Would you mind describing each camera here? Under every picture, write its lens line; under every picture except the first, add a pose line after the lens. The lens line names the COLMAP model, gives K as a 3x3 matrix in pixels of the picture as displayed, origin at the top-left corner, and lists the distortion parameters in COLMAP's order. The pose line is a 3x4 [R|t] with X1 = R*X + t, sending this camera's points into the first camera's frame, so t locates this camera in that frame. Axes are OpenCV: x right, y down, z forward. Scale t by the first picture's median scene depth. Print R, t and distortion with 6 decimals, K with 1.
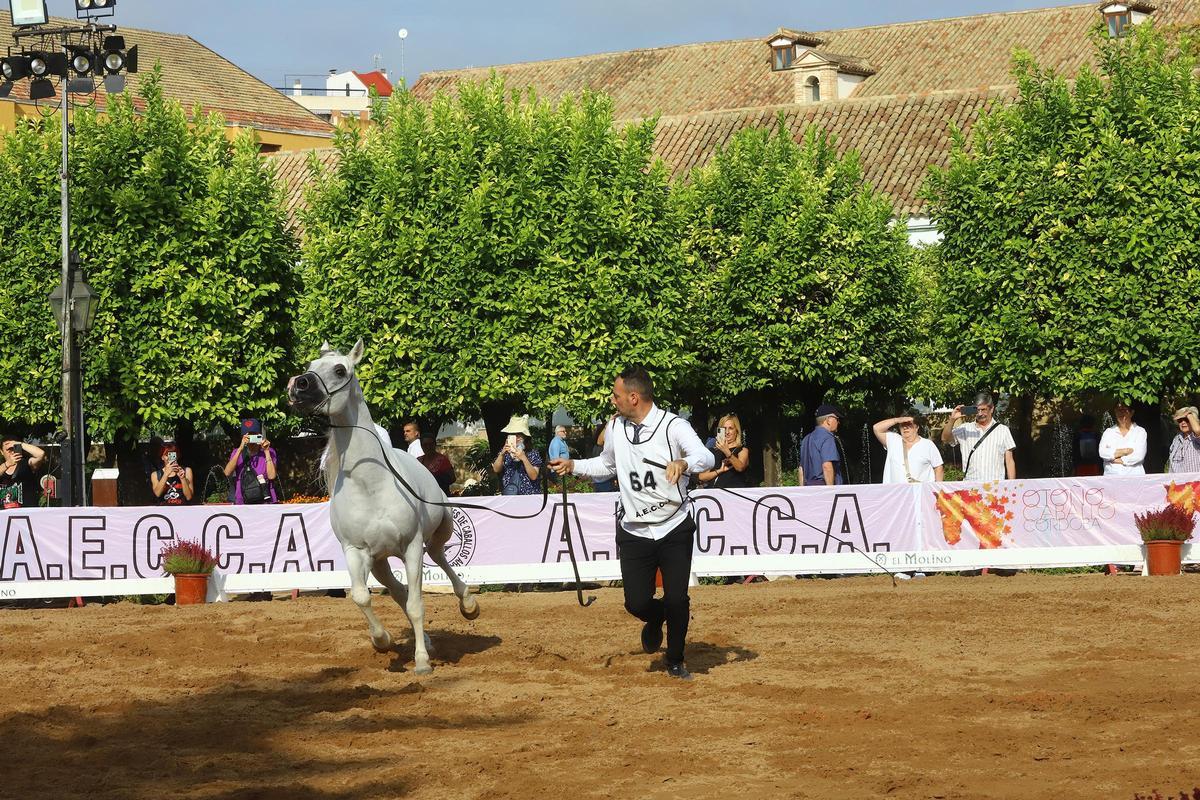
lens RADIAL K [[4452.3, 0, 585.5], [0, 4452.3, 379.1], [0, 0, 1]] dist [0.252317, 0.000000]
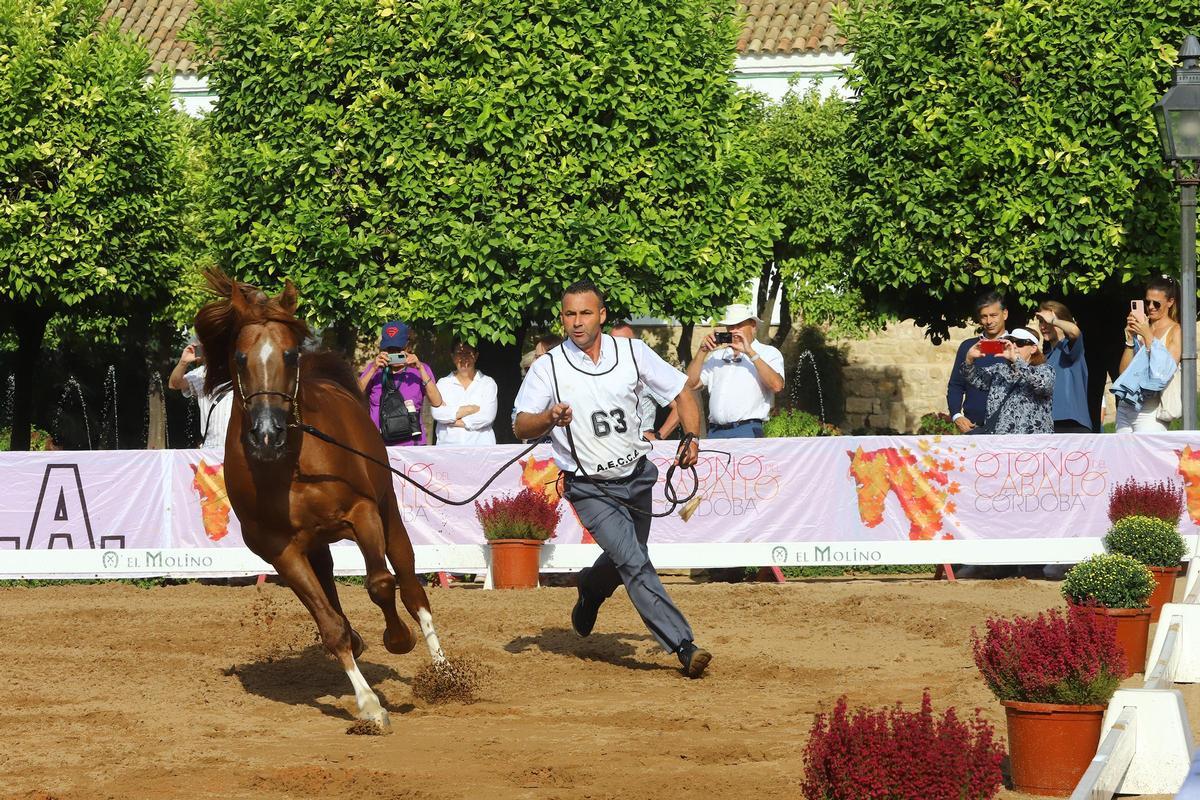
lens RADIAL K [[4632.4, 0, 599.1], [0, 4632.4, 404.8], [0, 0, 1]] dist [0.377057, 0.000000]
pose [[0.993481, 0.023488, 0.111553, 0.059823], [-0.025438, 0.999547, 0.016091, 0.002812], [-0.111125, -0.018823, 0.993628, 0.271378]]
